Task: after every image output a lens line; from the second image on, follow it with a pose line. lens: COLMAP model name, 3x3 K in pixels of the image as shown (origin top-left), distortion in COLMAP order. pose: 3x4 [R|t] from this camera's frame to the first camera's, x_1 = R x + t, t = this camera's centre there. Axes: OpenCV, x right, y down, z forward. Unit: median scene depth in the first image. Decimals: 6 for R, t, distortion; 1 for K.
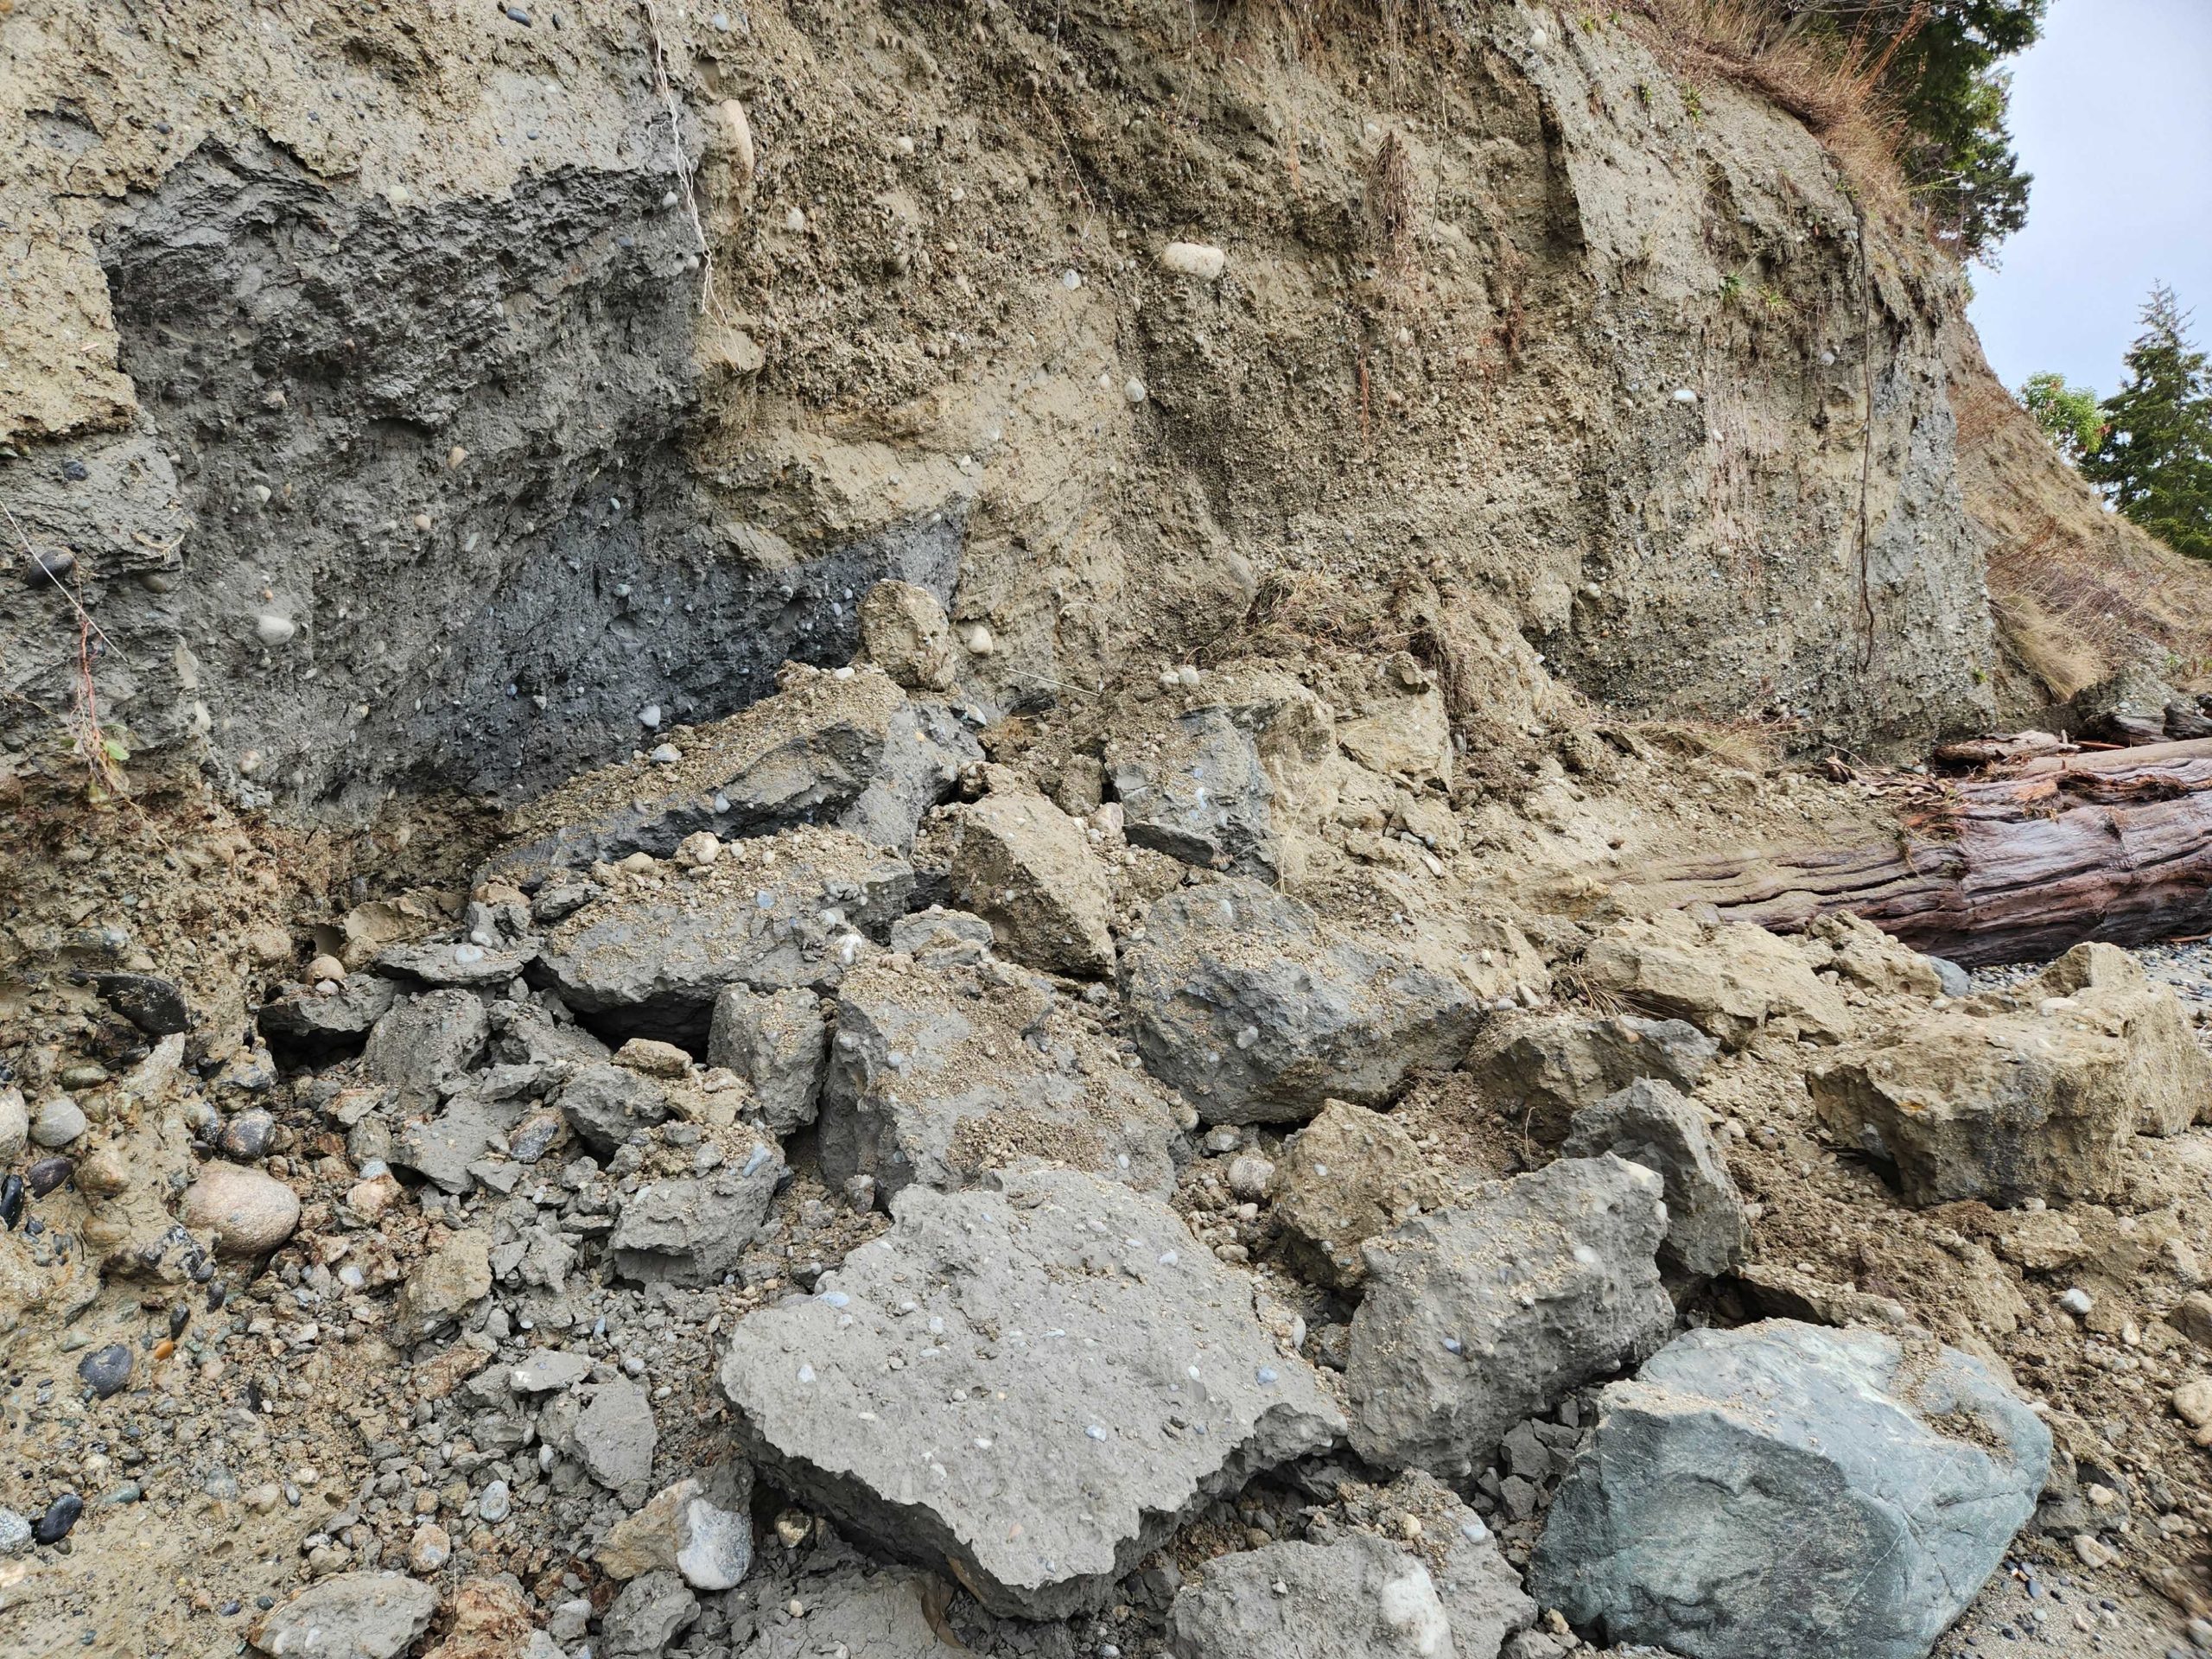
lens RADIAL K [[1464.4, 0, 1081.1], [0, 1464.4, 845.5], [0, 0, 1]] dist [0.079003, -0.053842]
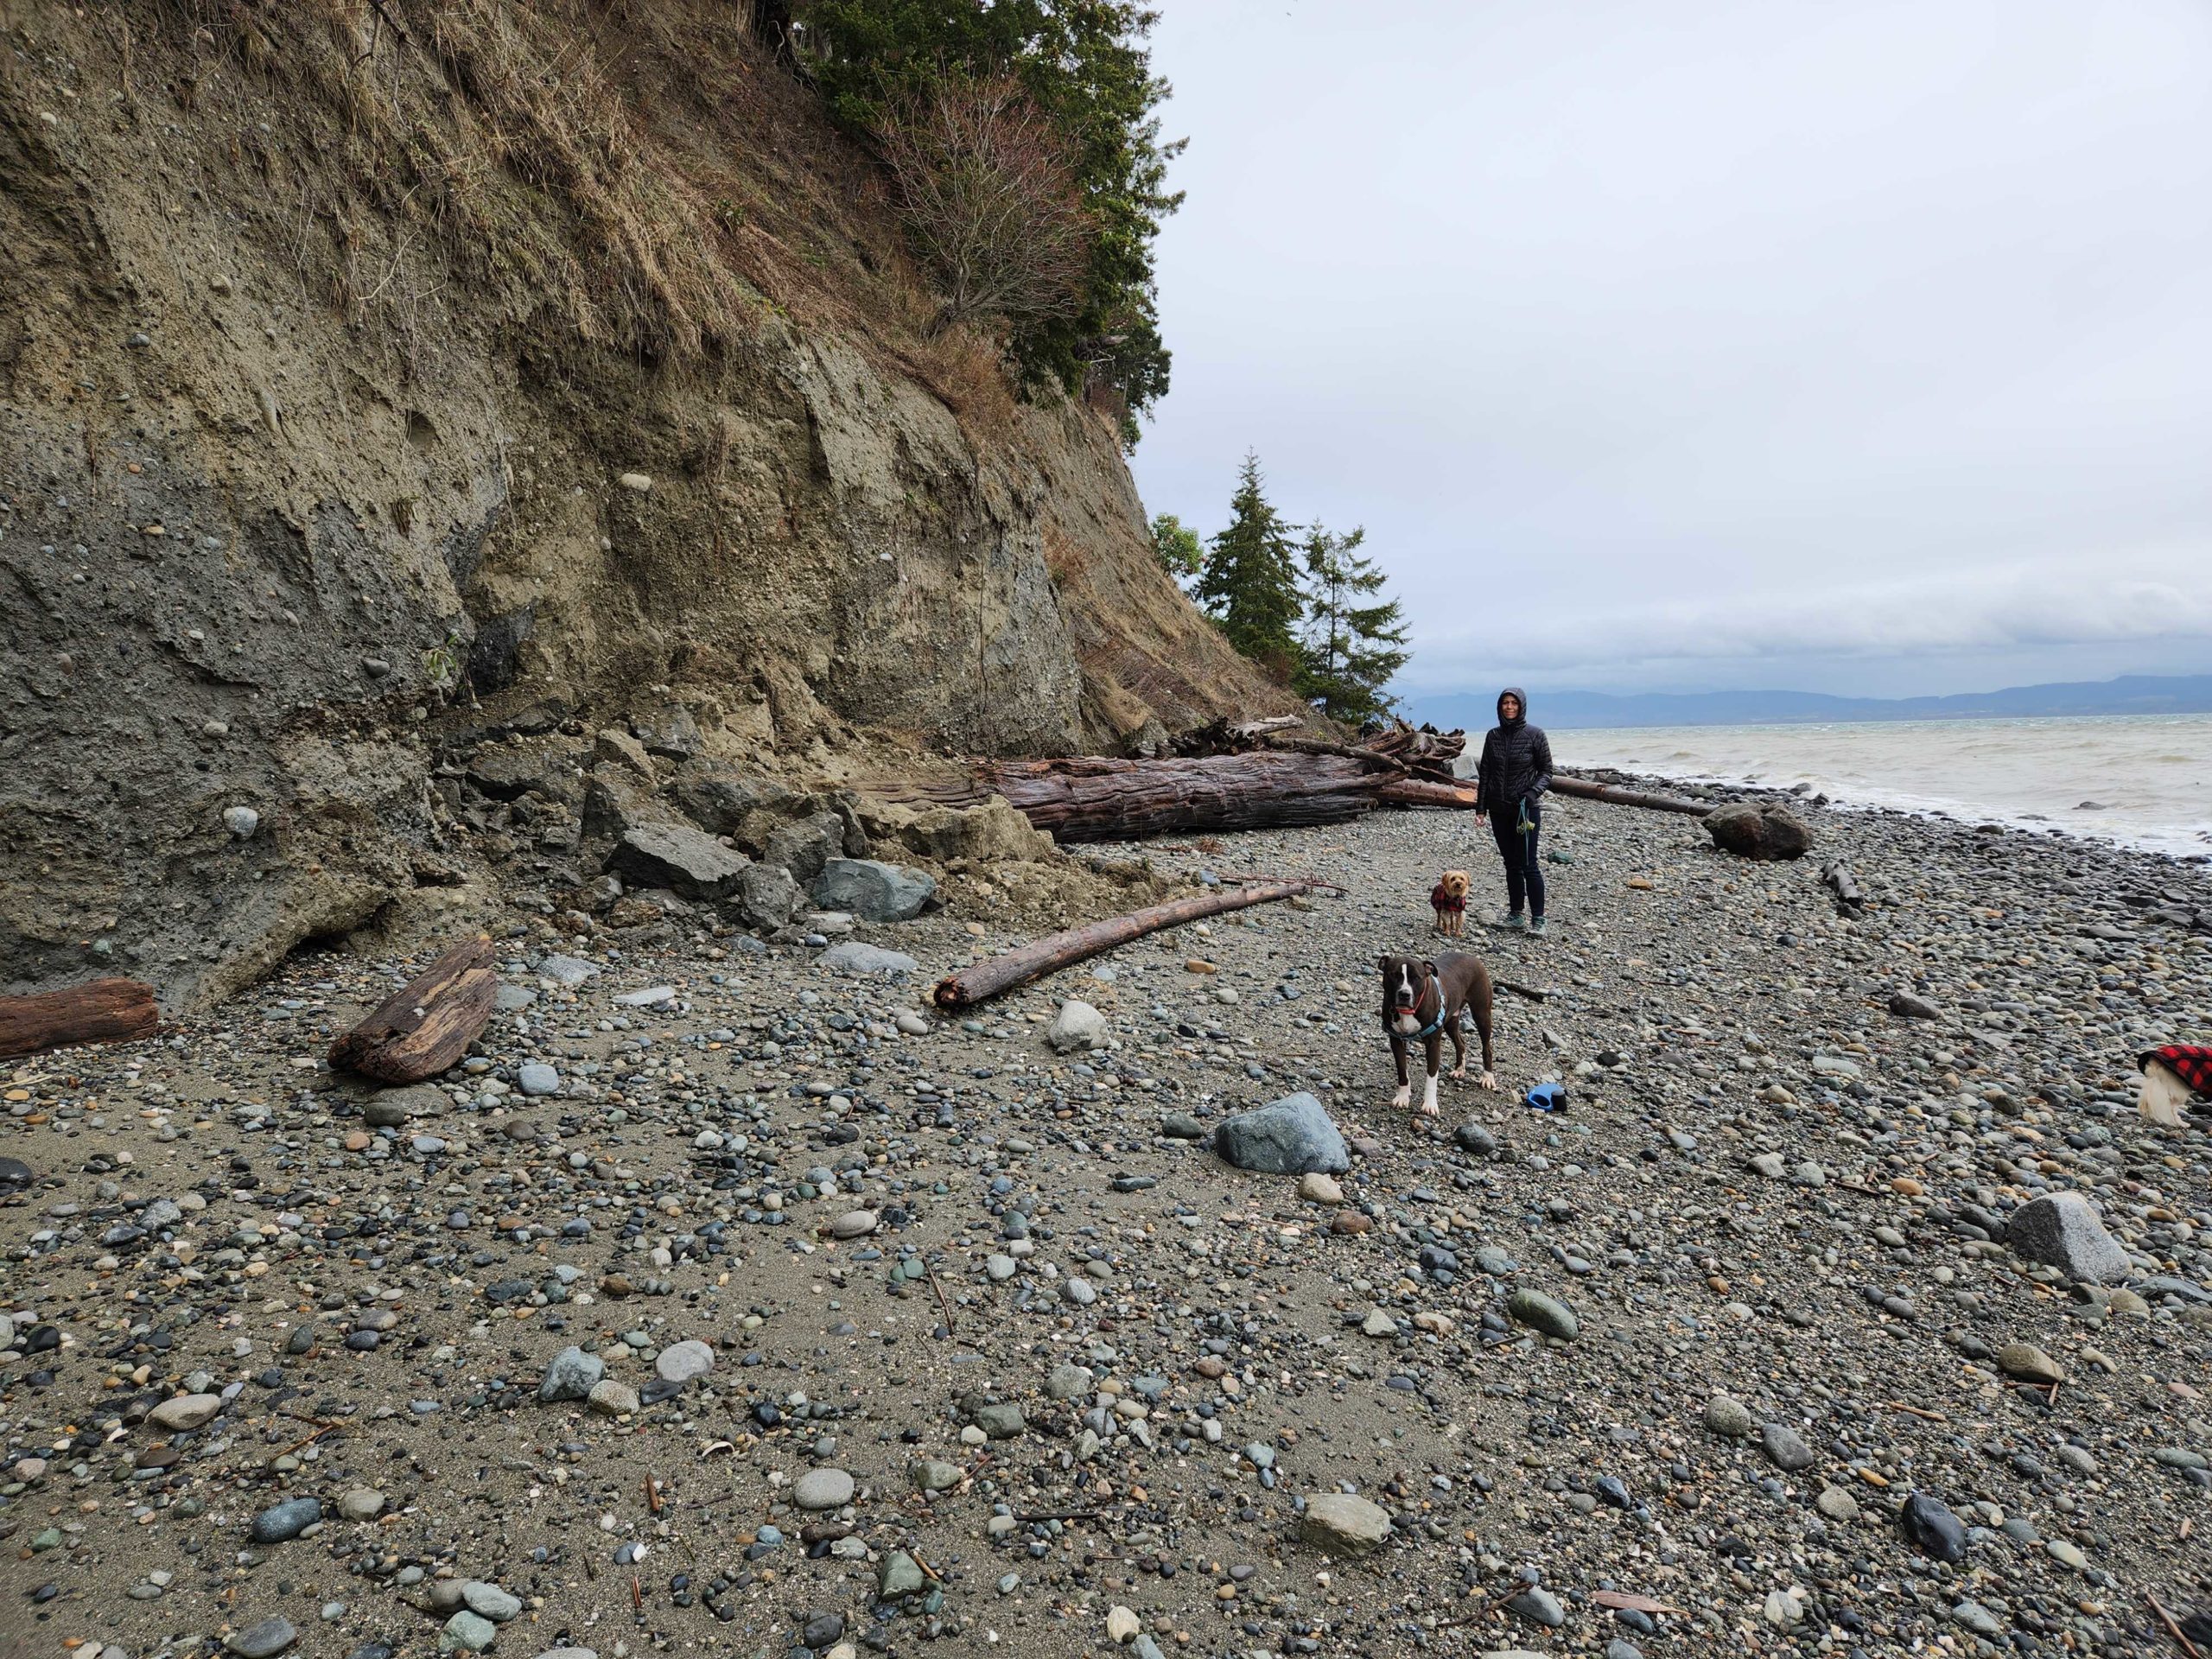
lens RADIAL K [[1464.4, 0, 1118.4], [0, 1464.4, 830.3], [0, 0, 1]] dist [0.079003, -0.053842]
pose [[0.876306, 0.000571, 0.481755, -0.356502], [0.019191, 0.999164, -0.036092, 0.174542], [-0.481373, 0.040873, 0.875562, -1.167556]]
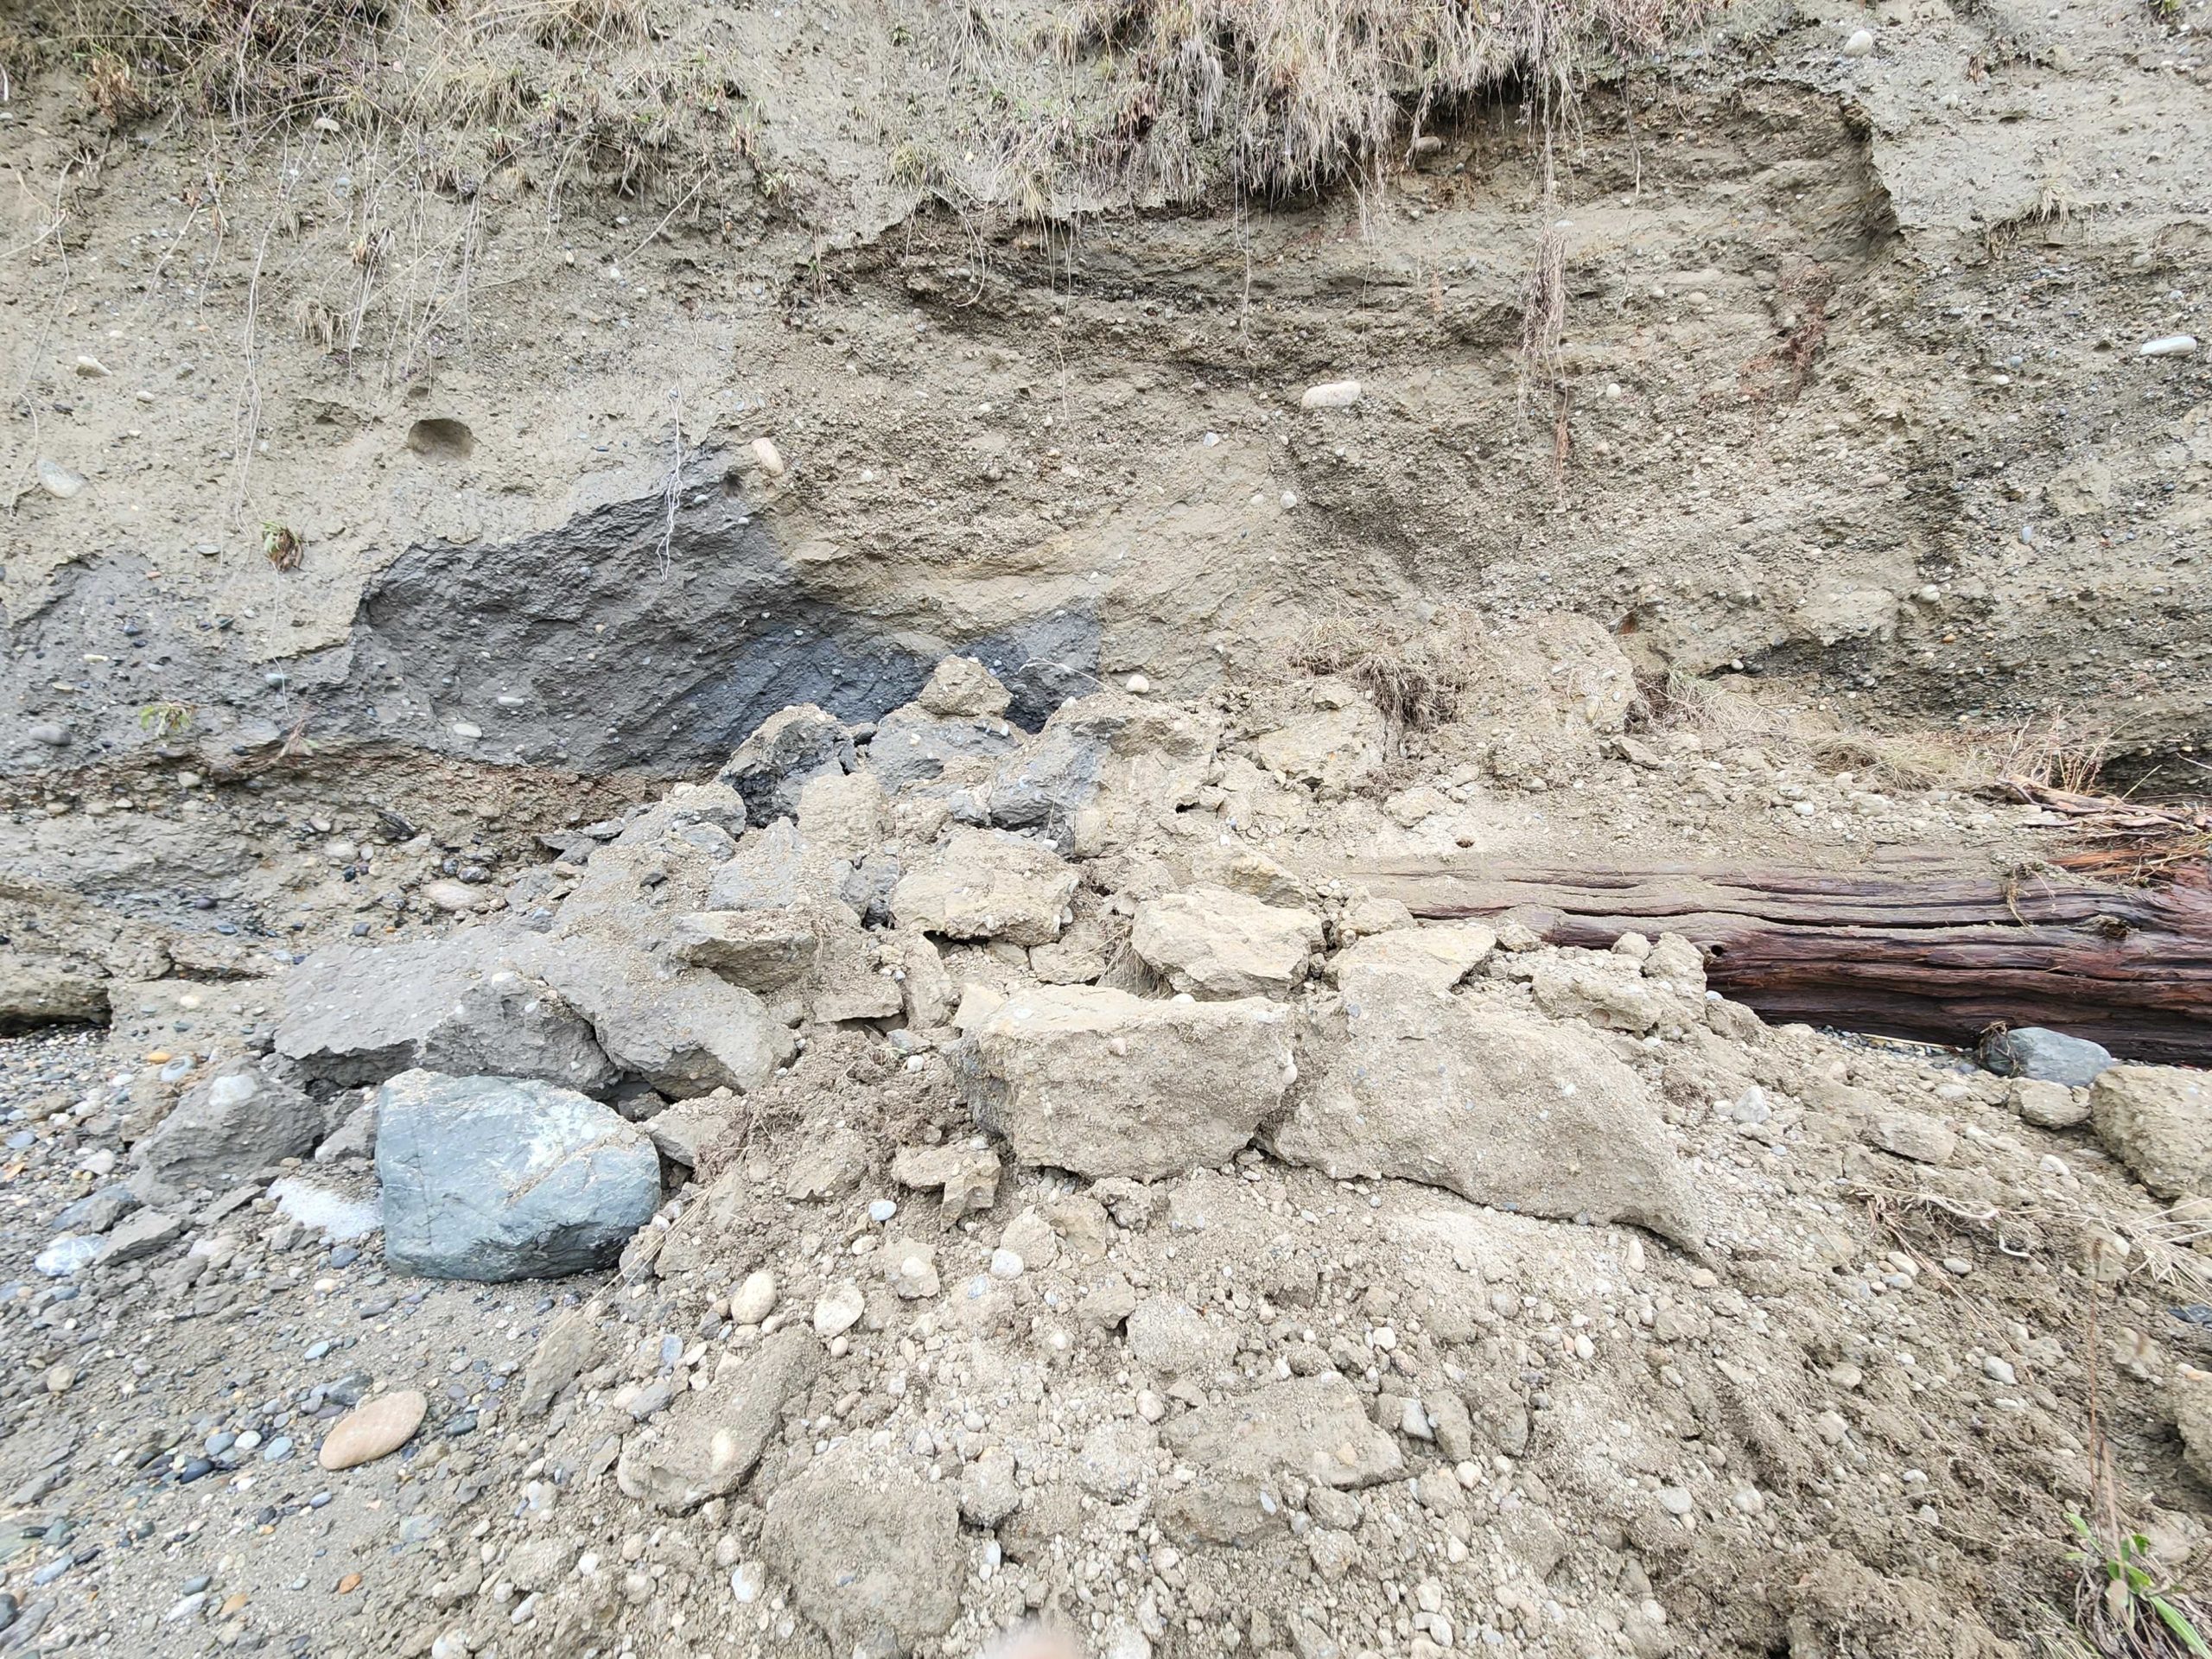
lens RADIAL K [[901.1, 0, 1105.3], [0, 901.1, 839.3], [0, 0, 1]] dist [0.000061, -0.001755]
pose [[0.637754, 0.082079, -0.765855, 0.701725], [-0.063629, 0.996522, 0.053815, -0.022538], [0.767608, 0.014410, 0.640758, 0.361324]]
